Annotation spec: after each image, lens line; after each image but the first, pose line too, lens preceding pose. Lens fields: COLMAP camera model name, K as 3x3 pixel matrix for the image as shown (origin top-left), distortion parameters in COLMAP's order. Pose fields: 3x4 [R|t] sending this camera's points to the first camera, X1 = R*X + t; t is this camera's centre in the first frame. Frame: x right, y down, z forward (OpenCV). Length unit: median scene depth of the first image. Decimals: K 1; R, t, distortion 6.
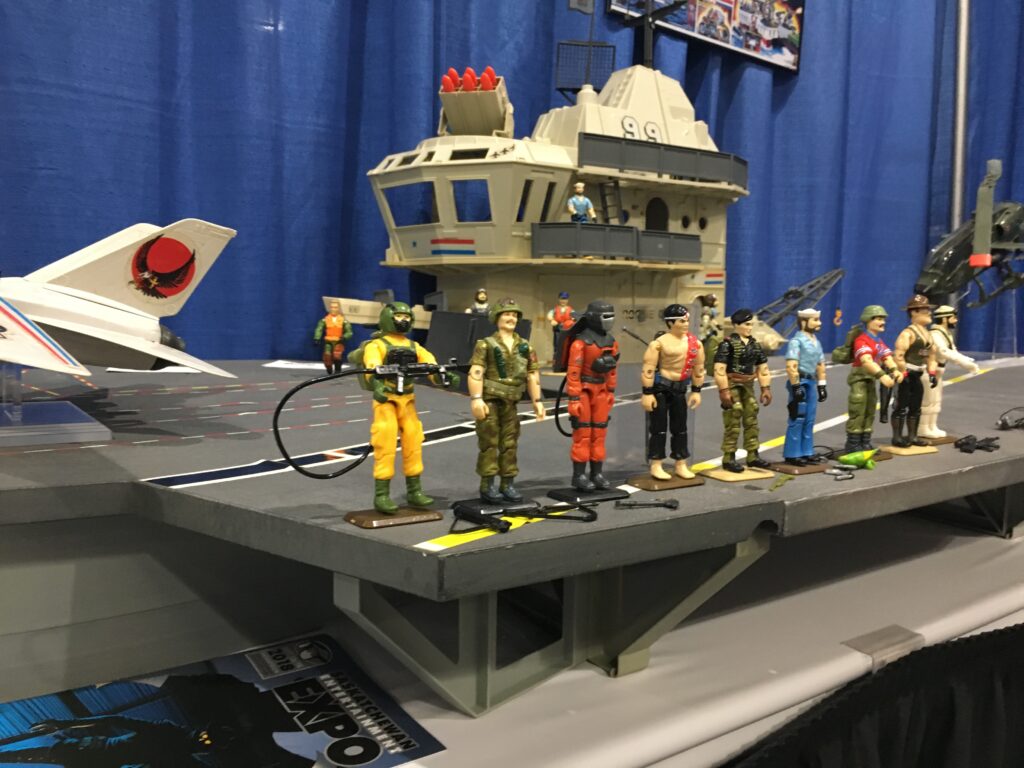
lens RADIAL K [[880.5, 0, 512.0], [0, 880.5, 384.0], [0, 0, 1]] dist [0.070908, -0.114681]
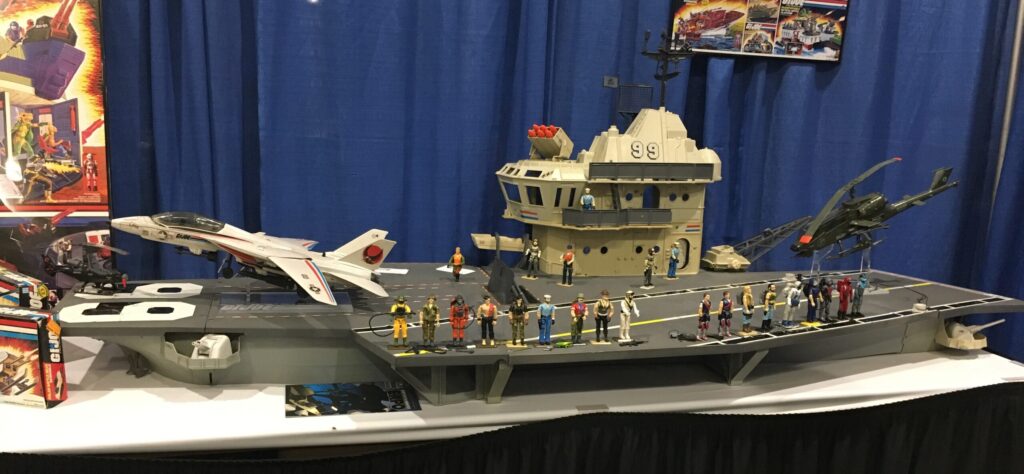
lens RADIAL K [[864.3, 0, 511.8], [0, 864.3, 291.4], [0, 0, 1]] dist [0.109886, -0.174062]
pose [[0.935670, 0.092612, -0.340506, 0.715388], [-0.056383, 0.991785, 0.114816, -0.251369], [0.348343, -0.088231, 0.933206, -1.070113]]
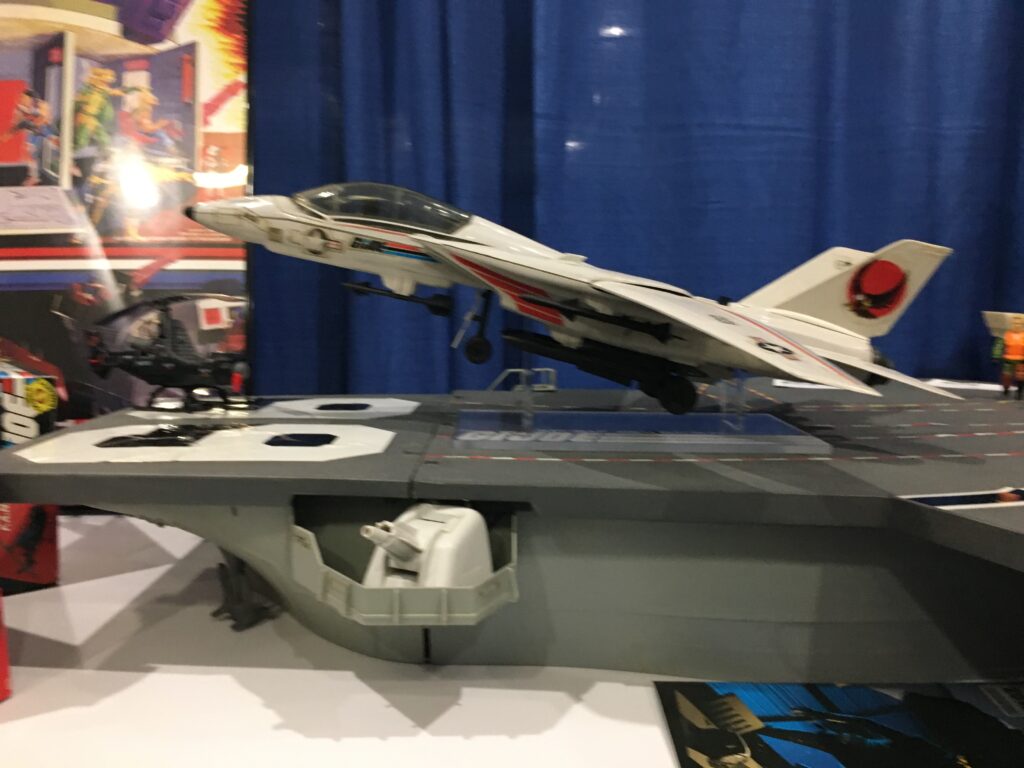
lens RADIAL K [[880.5, 0, 512.0], [0, 880.5, 384.0], [0, 0, 1]] dist [0.070908, -0.114681]
pose [[0.818078, 0.029671, -0.574341, -0.097306], [-0.037538, 0.999294, -0.001844, -0.002573], [0.573880, 0.023068, 0.818614, -0.055808]]
